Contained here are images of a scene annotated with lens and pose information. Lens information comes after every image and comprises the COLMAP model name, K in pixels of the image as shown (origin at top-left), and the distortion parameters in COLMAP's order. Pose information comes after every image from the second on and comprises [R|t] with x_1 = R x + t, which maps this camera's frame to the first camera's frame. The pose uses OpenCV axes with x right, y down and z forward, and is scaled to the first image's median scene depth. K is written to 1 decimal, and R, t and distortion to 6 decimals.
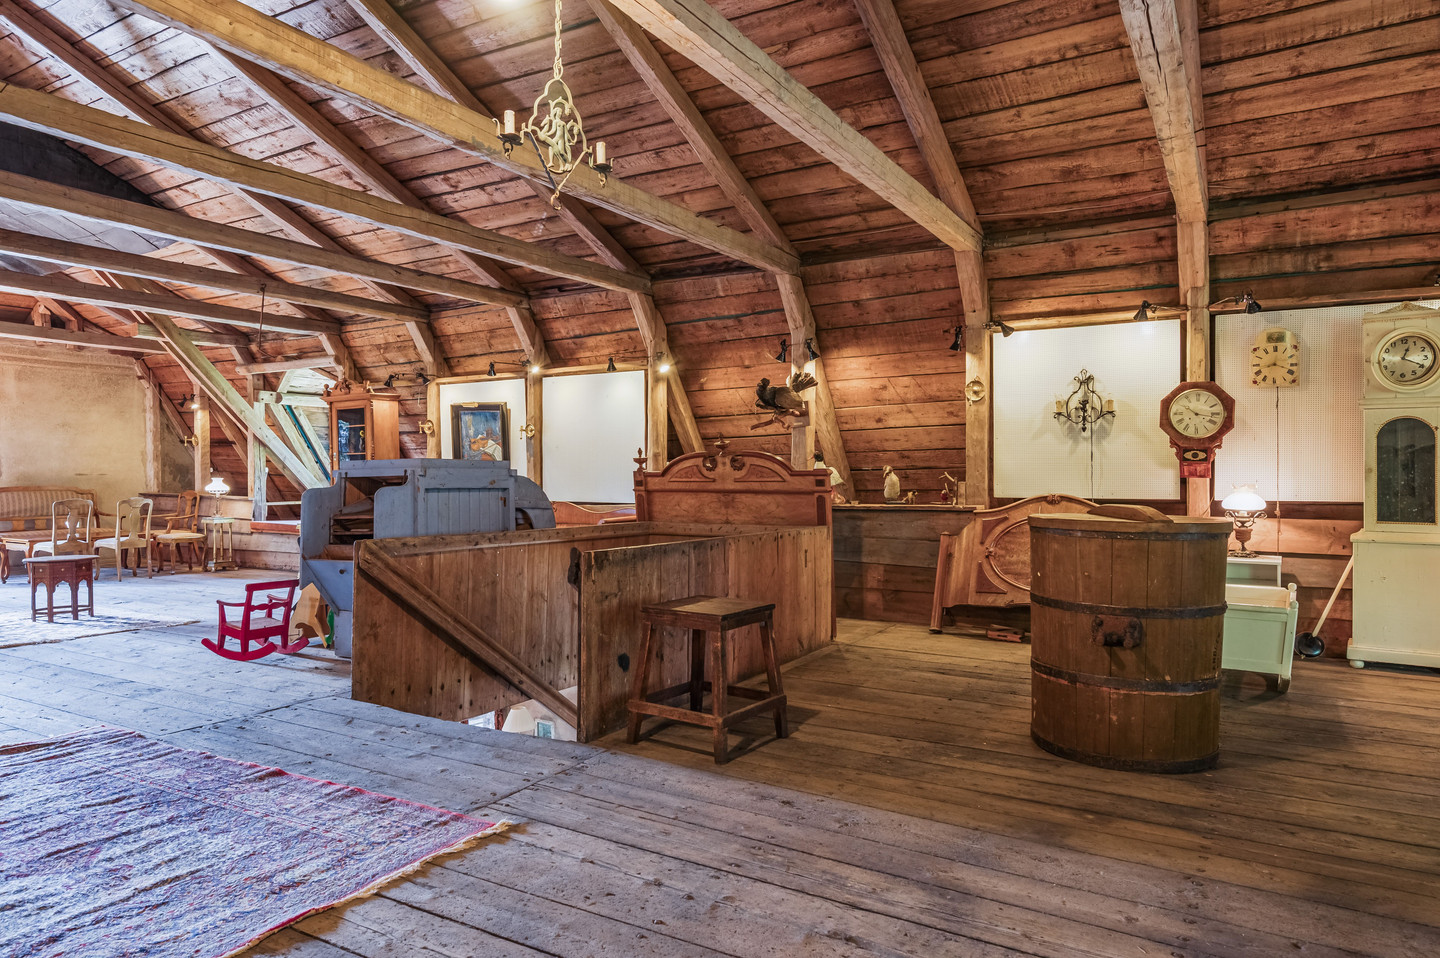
lens RADIAL K [[880.8, 0, 734.7], [0, 880.8, 477.7], [0, 0, 1]] dist [0.000241, -0.000144]
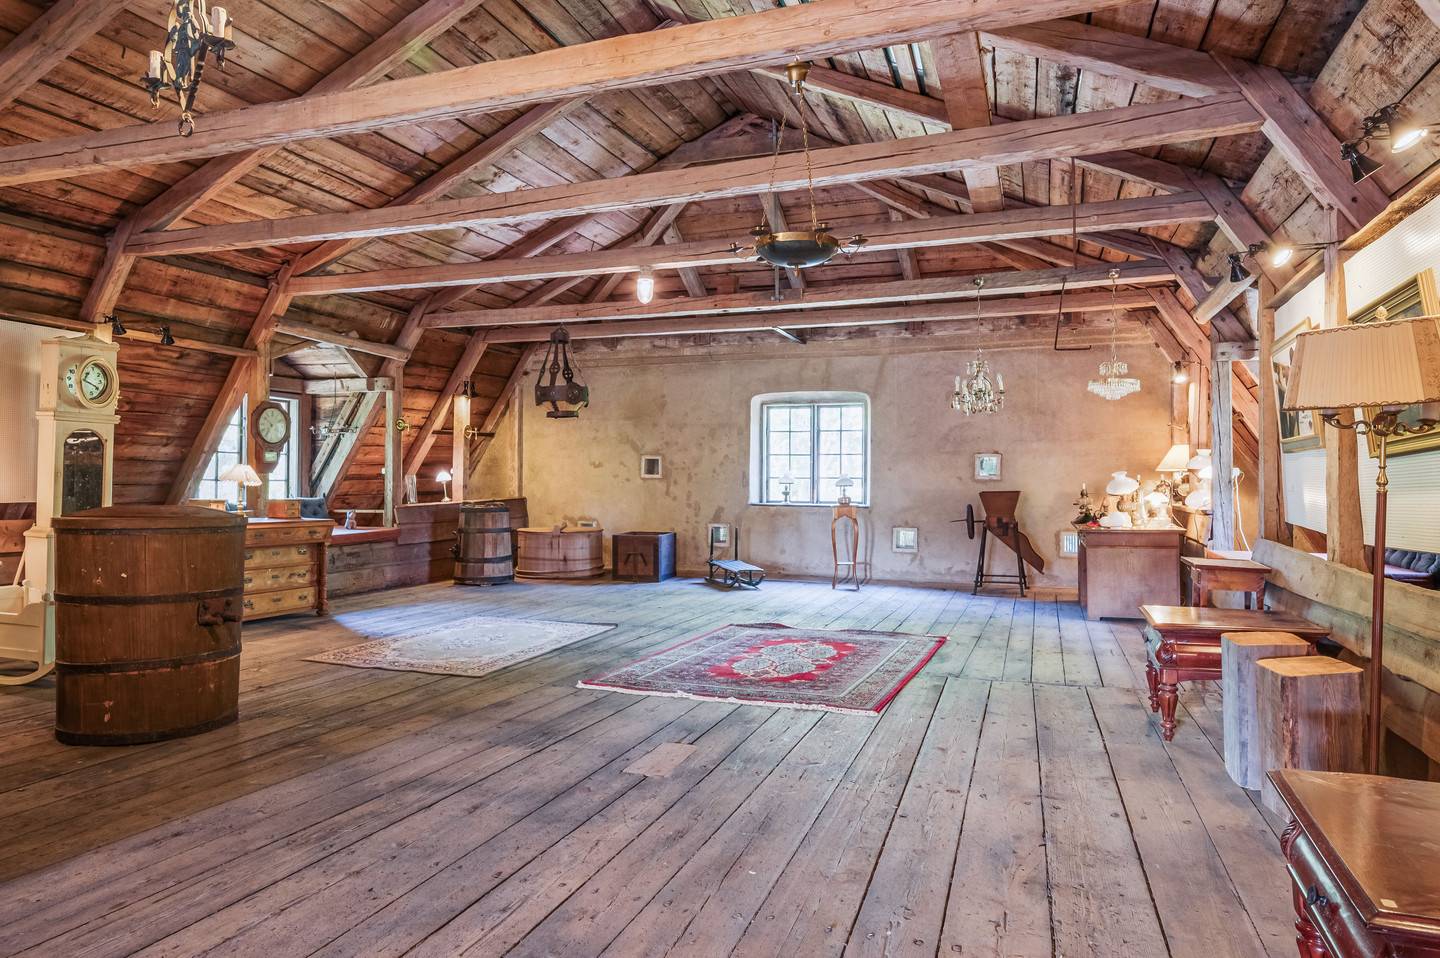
lens RADIAL K [[871.5, 0, 718.8], [0, 871.5, 472.0], [0, 0, 1]] dist [-0.000528, 0.000773]
pose [[-0.158987, 0.013966, 0.987182, -0.978009], [-0.005730, 0.999870, -0.015068, 0.002390], [-0.987264, -0.008052, -0.158886, 0.621433]]
